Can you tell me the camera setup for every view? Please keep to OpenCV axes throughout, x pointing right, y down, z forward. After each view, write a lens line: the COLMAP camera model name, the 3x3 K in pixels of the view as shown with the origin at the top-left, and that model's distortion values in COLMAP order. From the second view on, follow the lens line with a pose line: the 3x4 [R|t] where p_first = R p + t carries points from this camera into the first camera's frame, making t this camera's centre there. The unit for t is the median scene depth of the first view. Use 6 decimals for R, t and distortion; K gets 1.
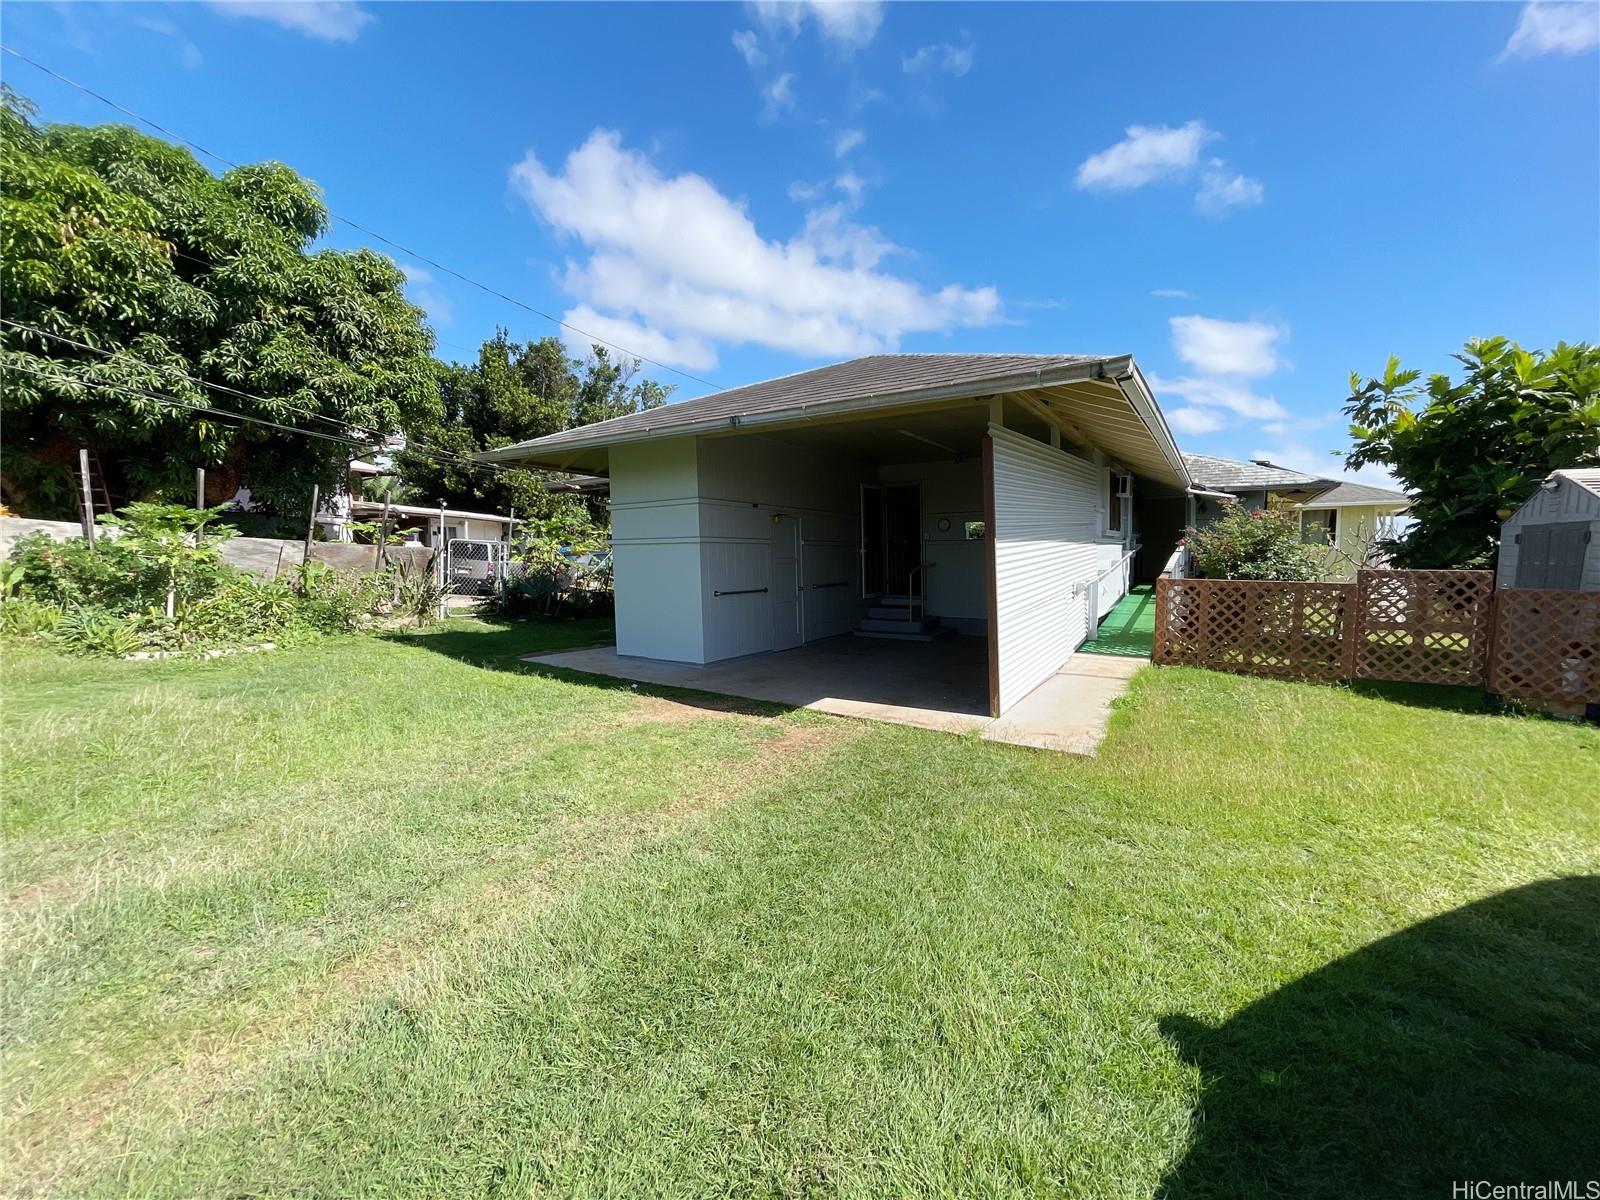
lens RADIAL K [[650.2, 0, 800.5], [0, 650.2, 606.6], [0, 0, 1]] dist [-0.000299, -0.000169]
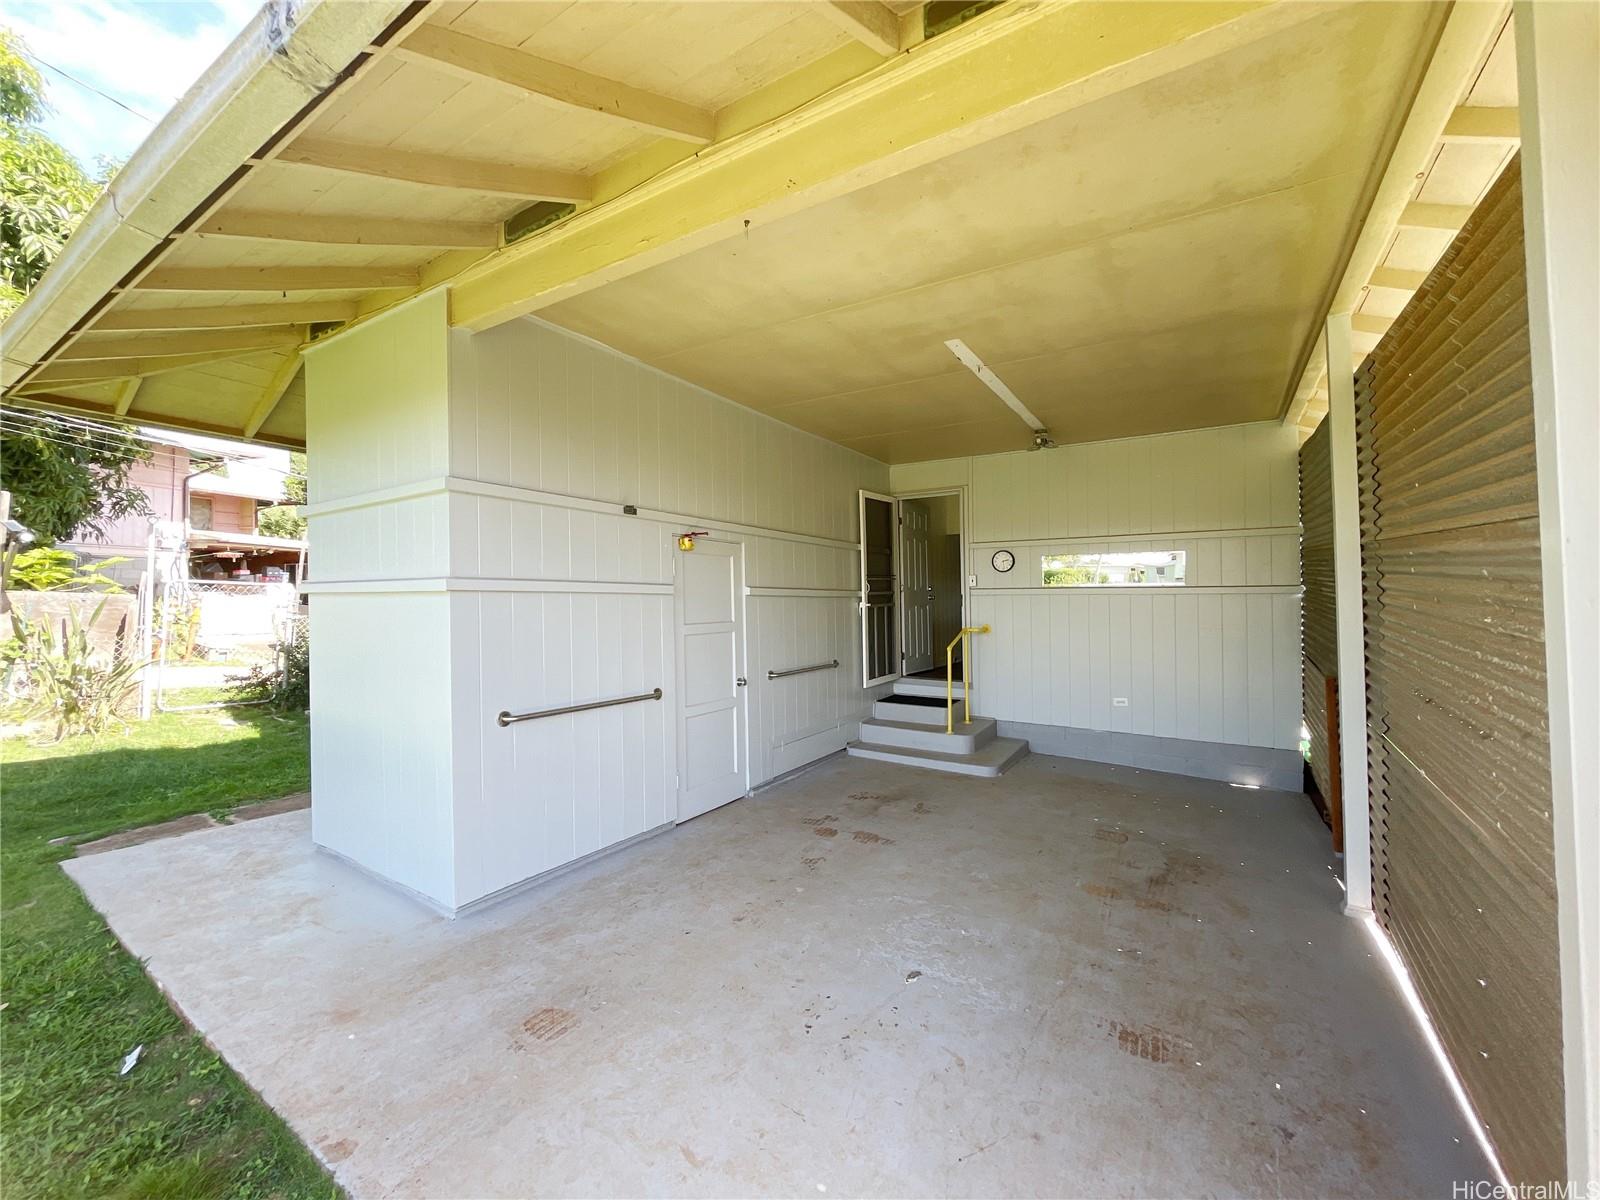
lens RADIAL K [[643.3, 0, 795.1], [0, 643.3, 596.1], [0, 0, 1]] dist [-0.000189, -0.000245]
pose [[0.999971, 0.007618, 0.000700, 0.033627], [-0.007534, 0.996538, -0.082798, -0.044259], [-0.001328, 0.082790, 0.996566, 0.415479]]
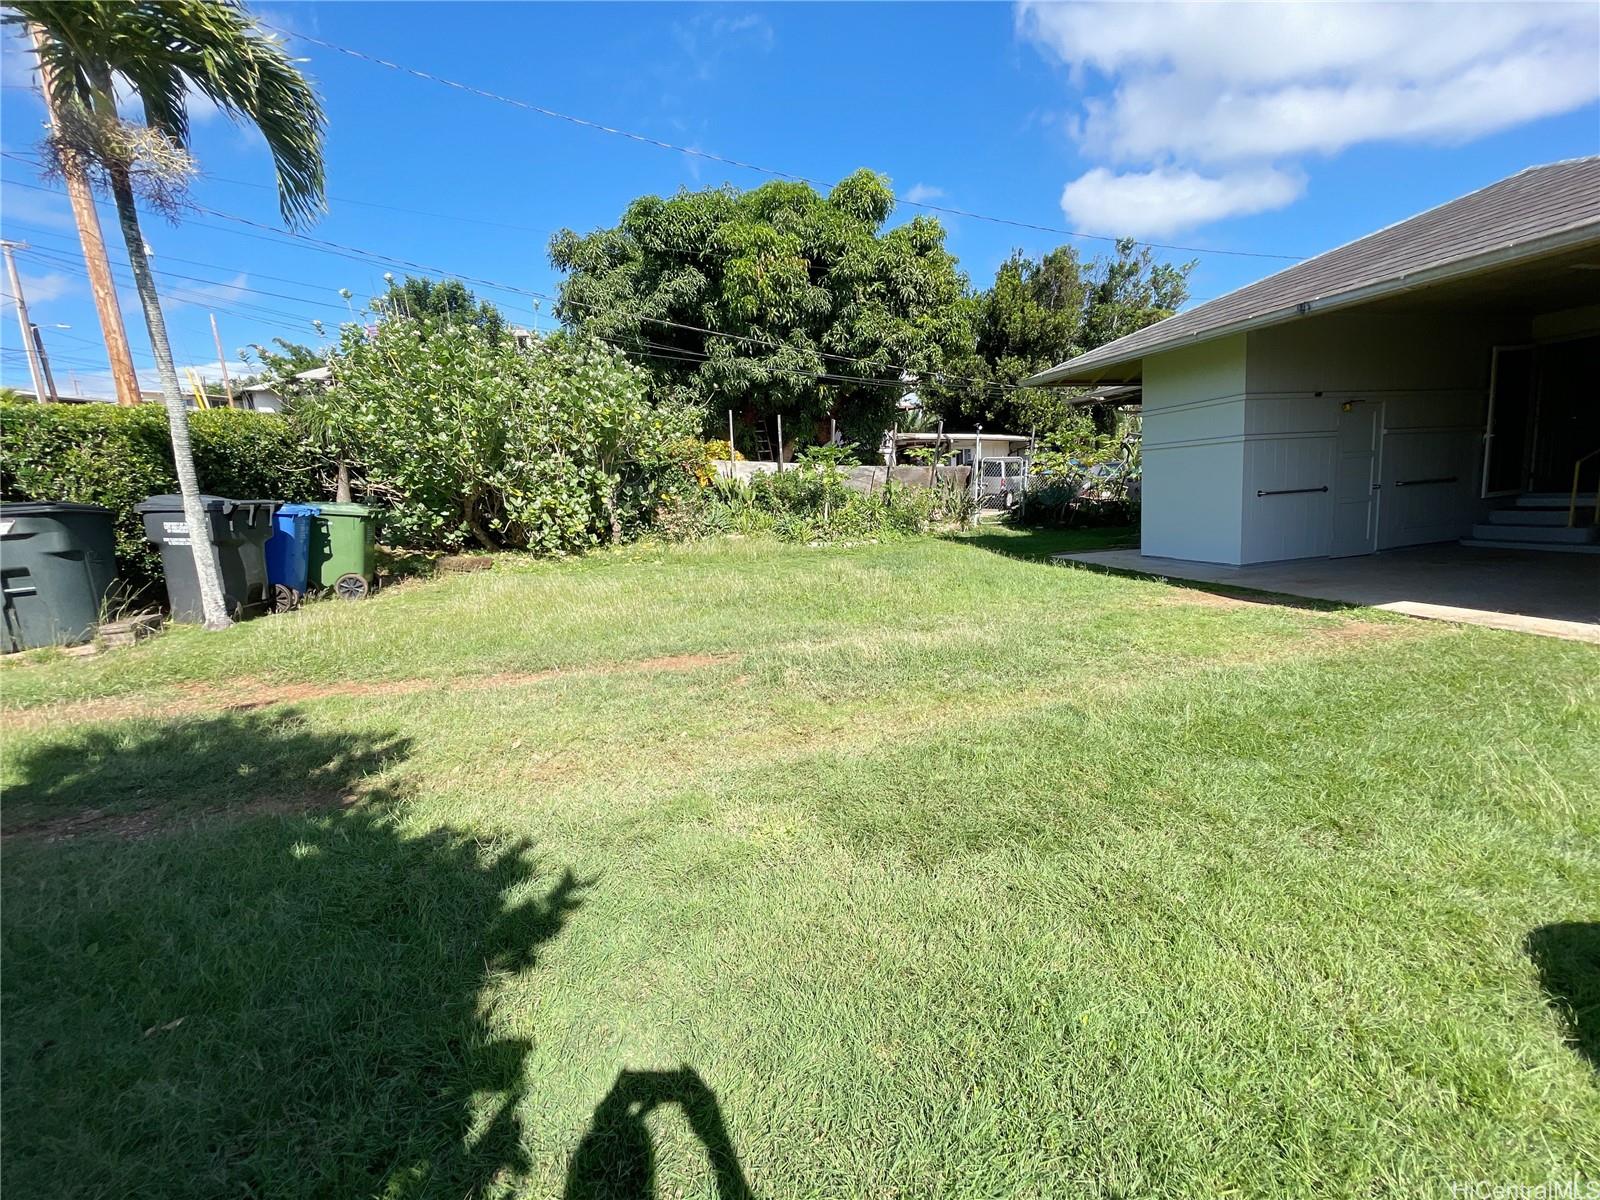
lens RADIAL K [[643.9, 0, 797.8], [0, 643.9, 594.9], [0, 0, 1]] dist [0.000171, -0.002617]
pose [[0.748592, 0.070695, -0.659251, -0.001931], [0.002905, 0.993940, 0.109884, 0.015495], [0.663025, -0.084174, 0.743850, -0.122220]]
